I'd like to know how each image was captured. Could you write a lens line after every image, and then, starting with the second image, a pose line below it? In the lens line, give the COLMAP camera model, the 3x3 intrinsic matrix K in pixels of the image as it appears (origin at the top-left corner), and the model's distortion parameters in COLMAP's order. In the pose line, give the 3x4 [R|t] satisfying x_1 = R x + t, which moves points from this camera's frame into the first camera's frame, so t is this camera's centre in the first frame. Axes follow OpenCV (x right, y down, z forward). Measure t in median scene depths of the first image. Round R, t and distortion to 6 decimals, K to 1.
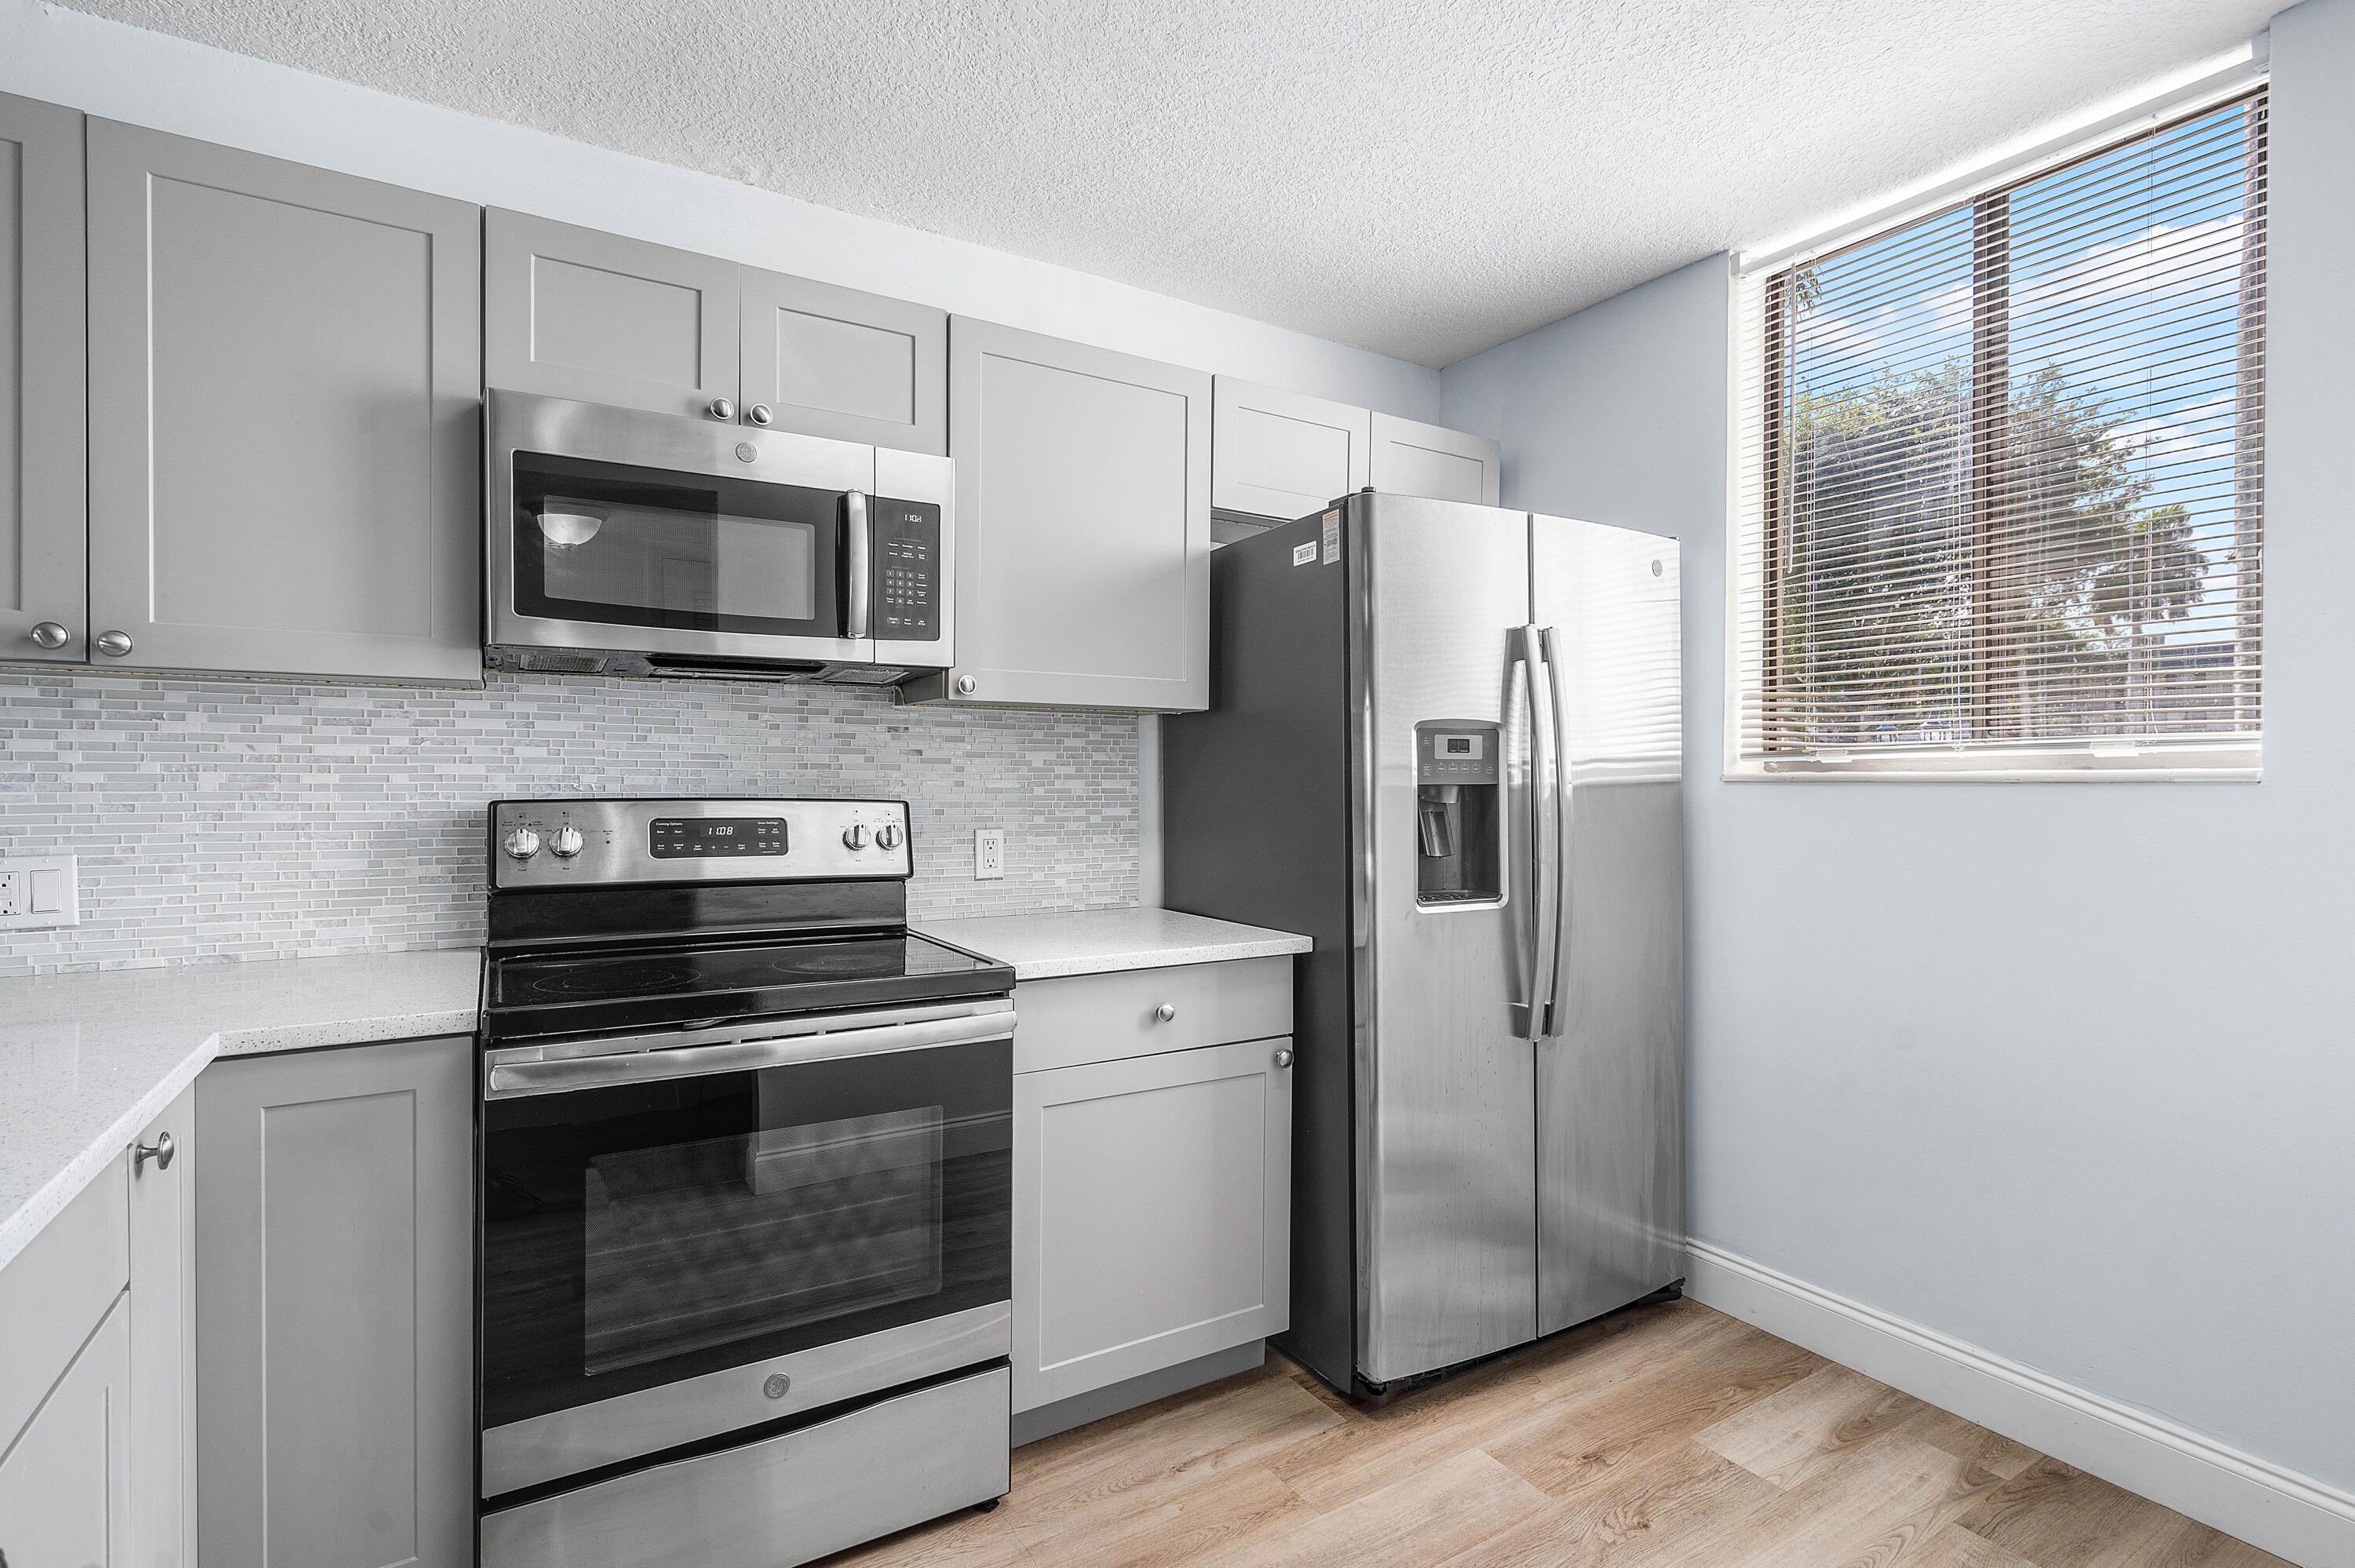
lens RADIAL K [[1101.5, 0, 1177.5], [0, 1101.5, 784.0], [0, 0, 1]] dist [0.000238, 0.000526]
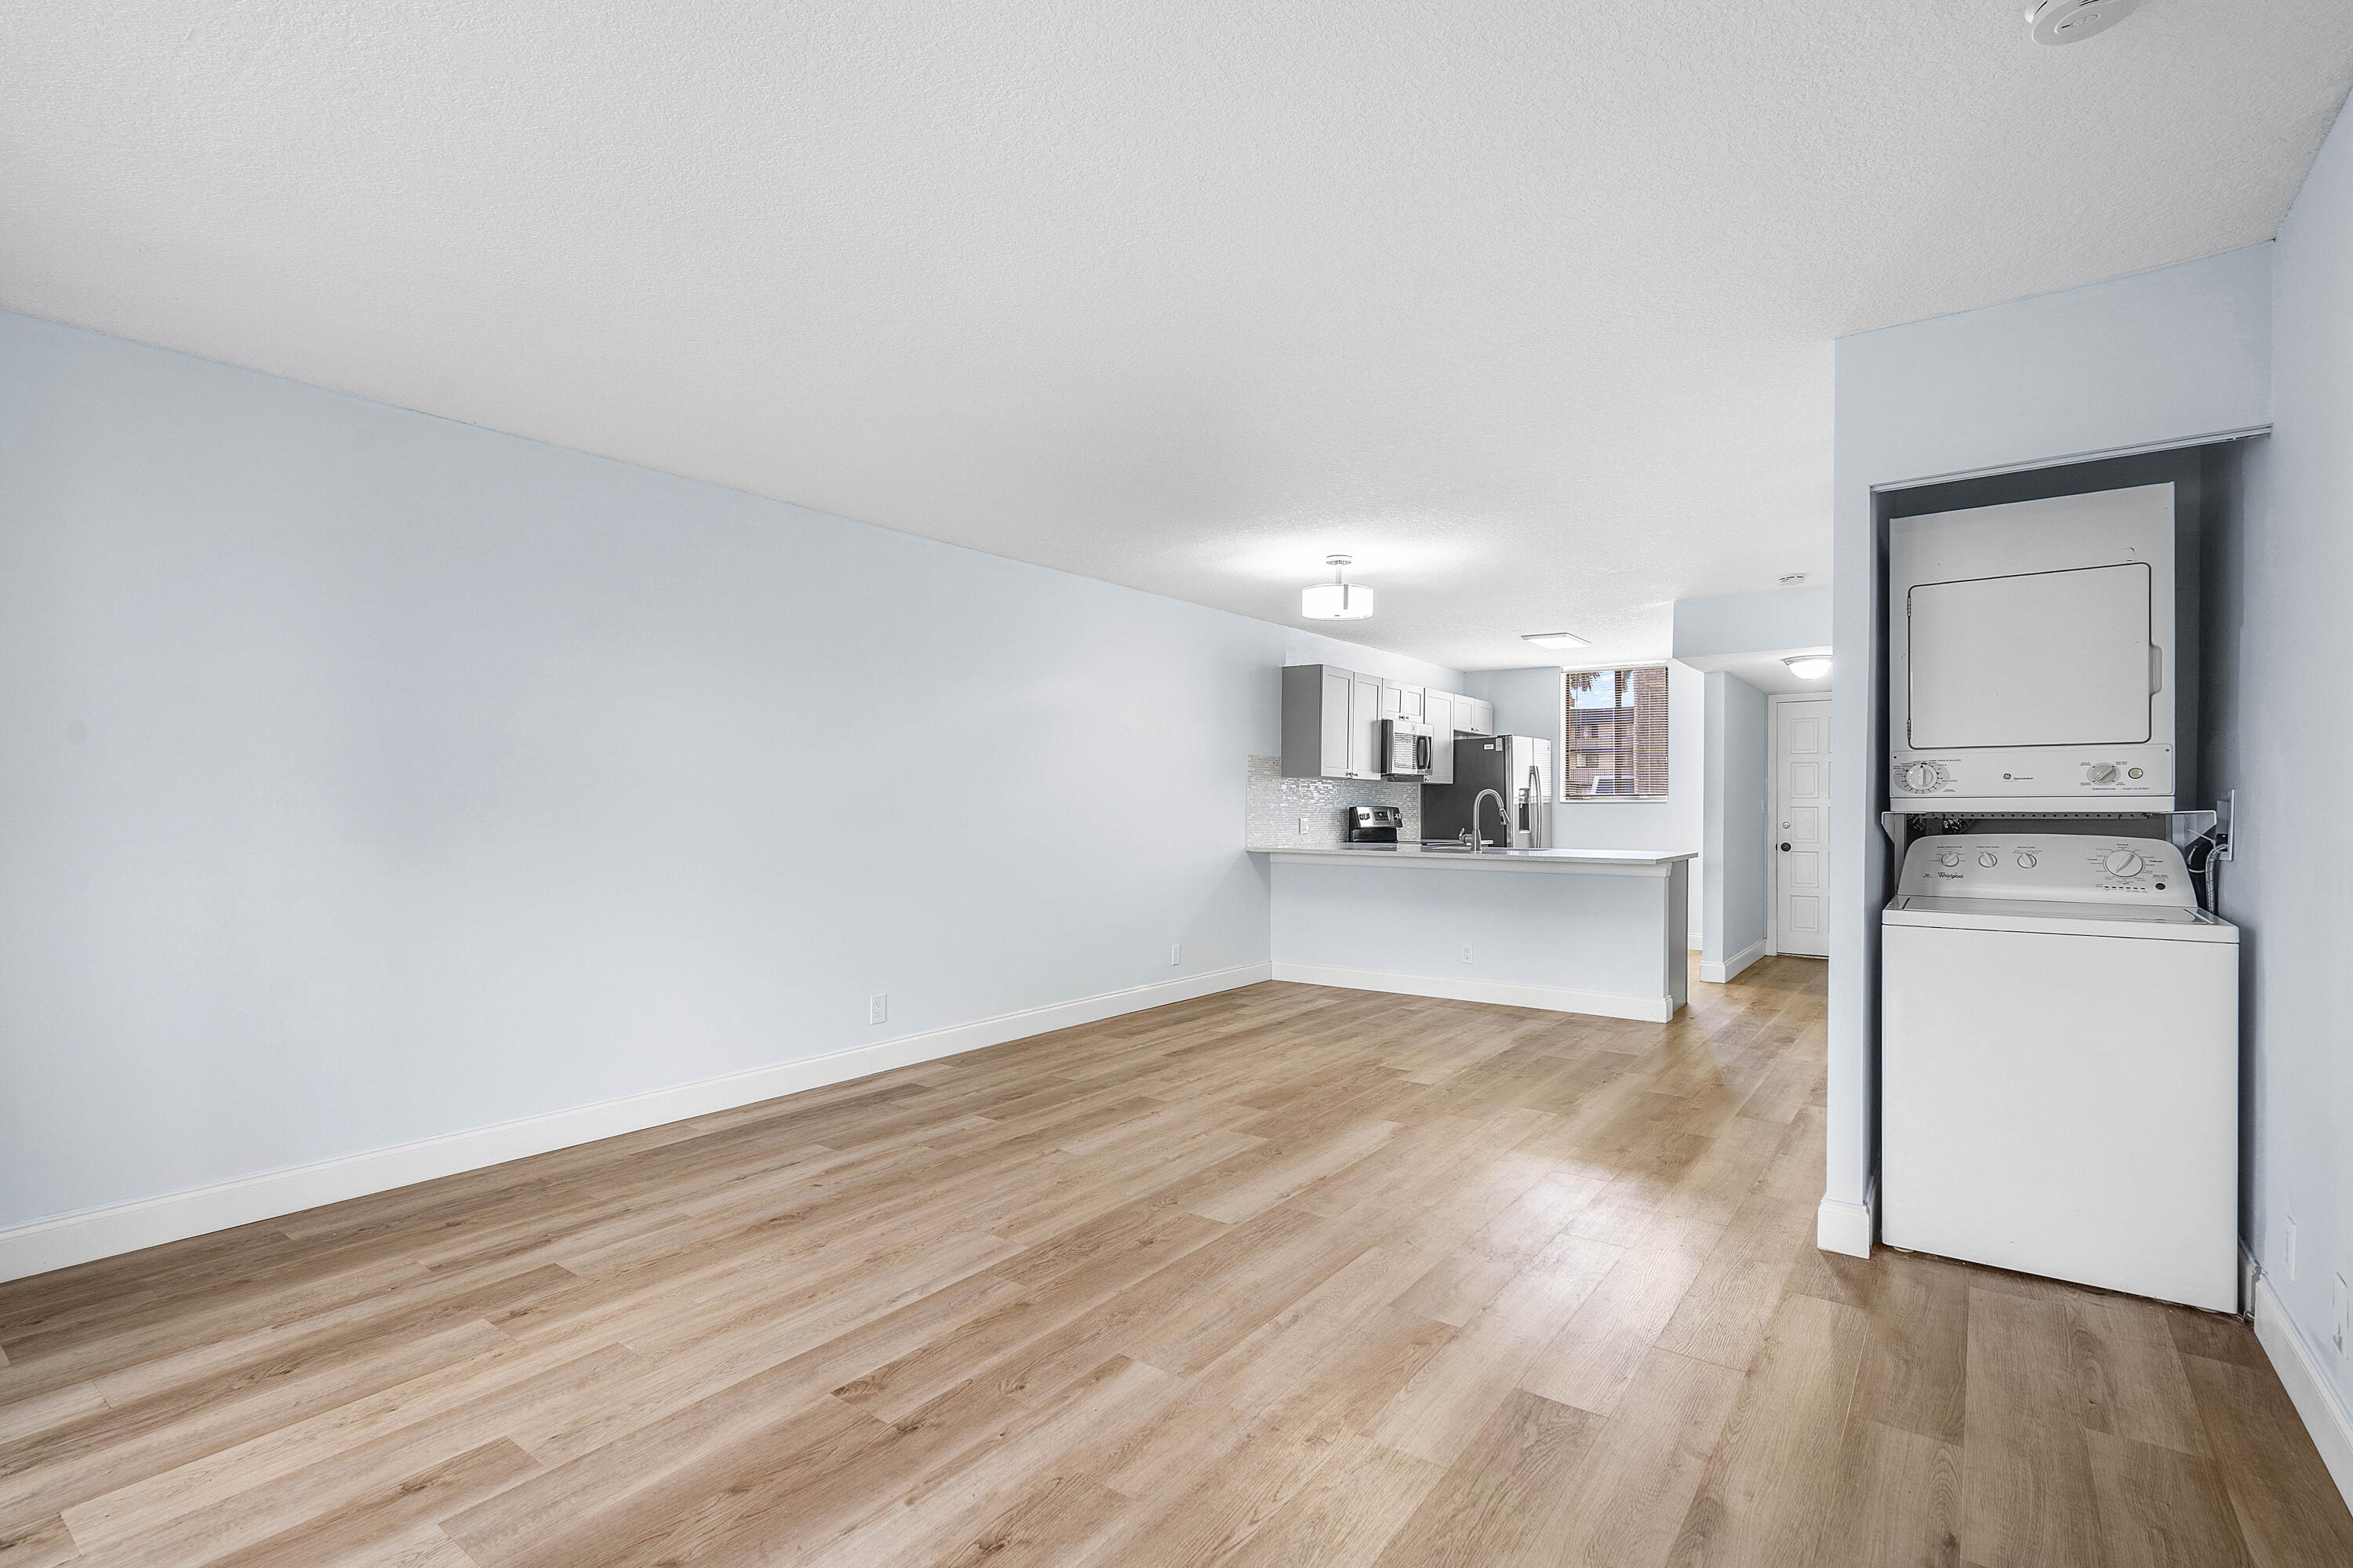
lens RADIAL K [[1100.8, 0, 1176.5], [0, 1100.8, 784.0], [0, 0, 1]] dist [0.000238, 0.000526]
pose [[0.922951, 0.008344, 0.384828, -2.596346], [-0.000473, 0.999789, -0.020542, 0.014878], [-0.384918, 0.018777, 0.922760, -2.393334]]
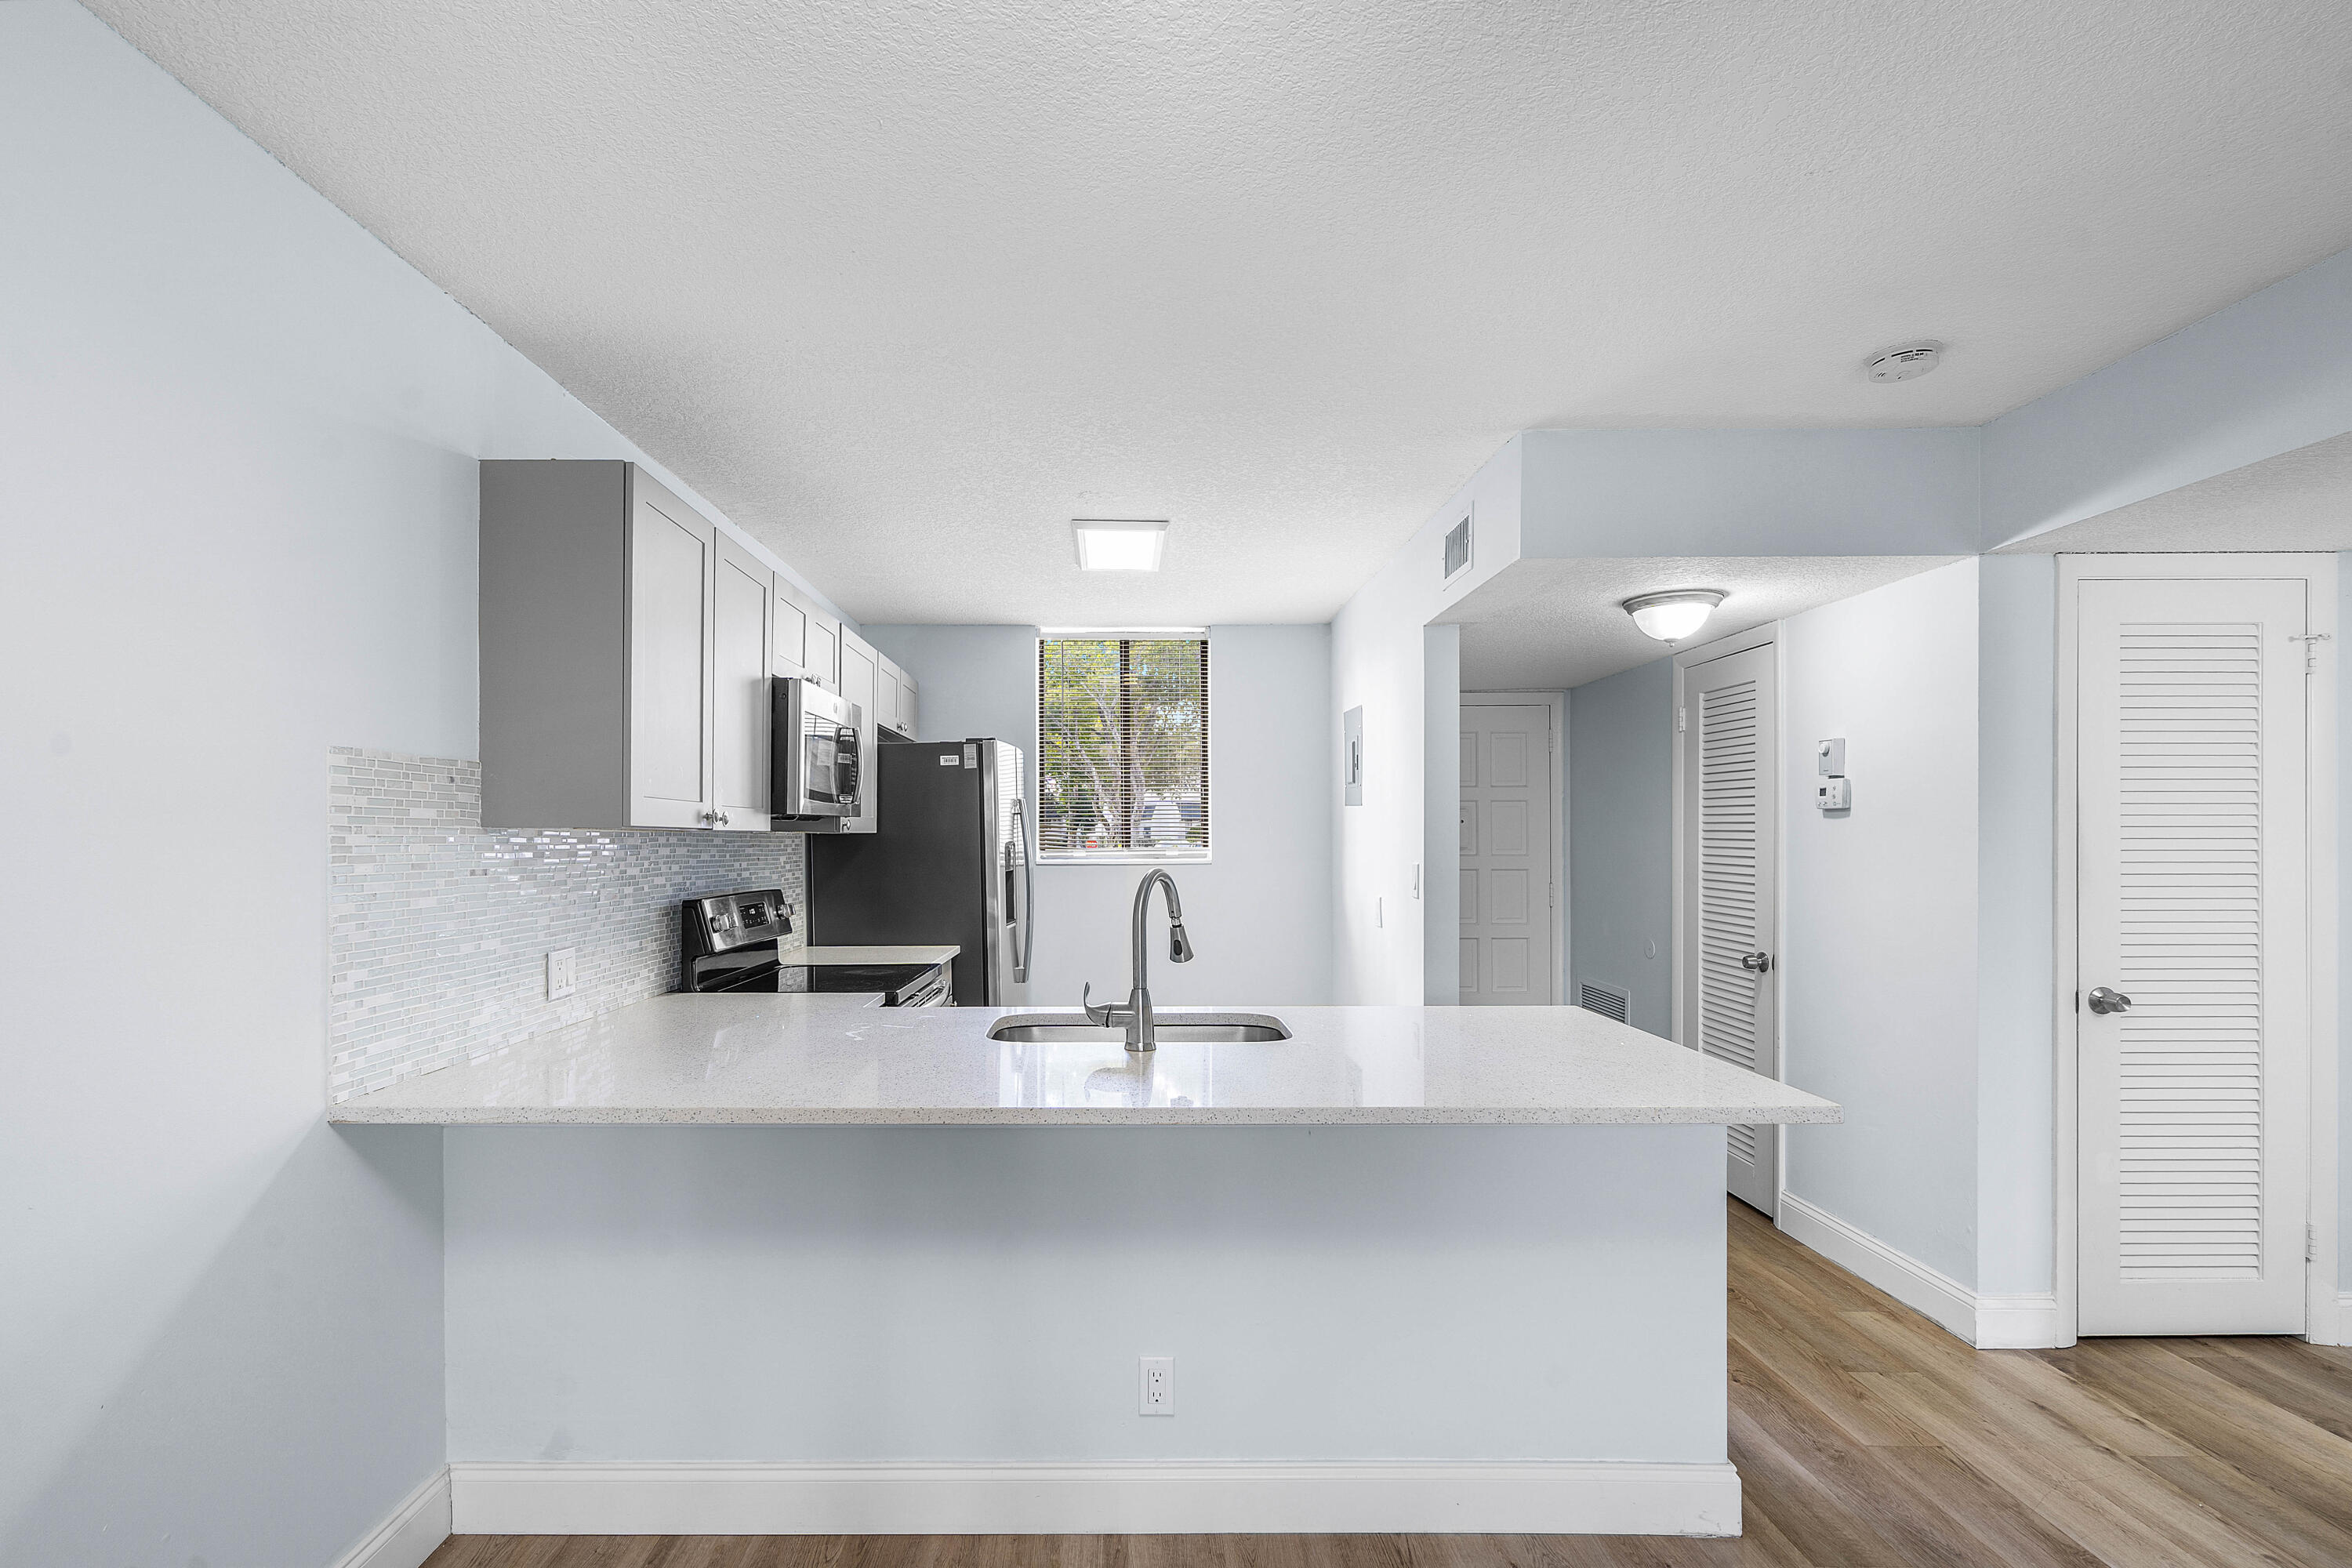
lens RADIAL K [[1098.2, 0, 1123.5], [0, 1098.2, 831.3], [0, 0, 1]] dist [-0.041520, 0.000040]
pose [[0.518125, -0.000569, 0.855305, -1.508462], [0.005315, 0.999983, -0.002554, -0.069975], [-0.855289, 0.005870, 0.518119, -0.354704]]
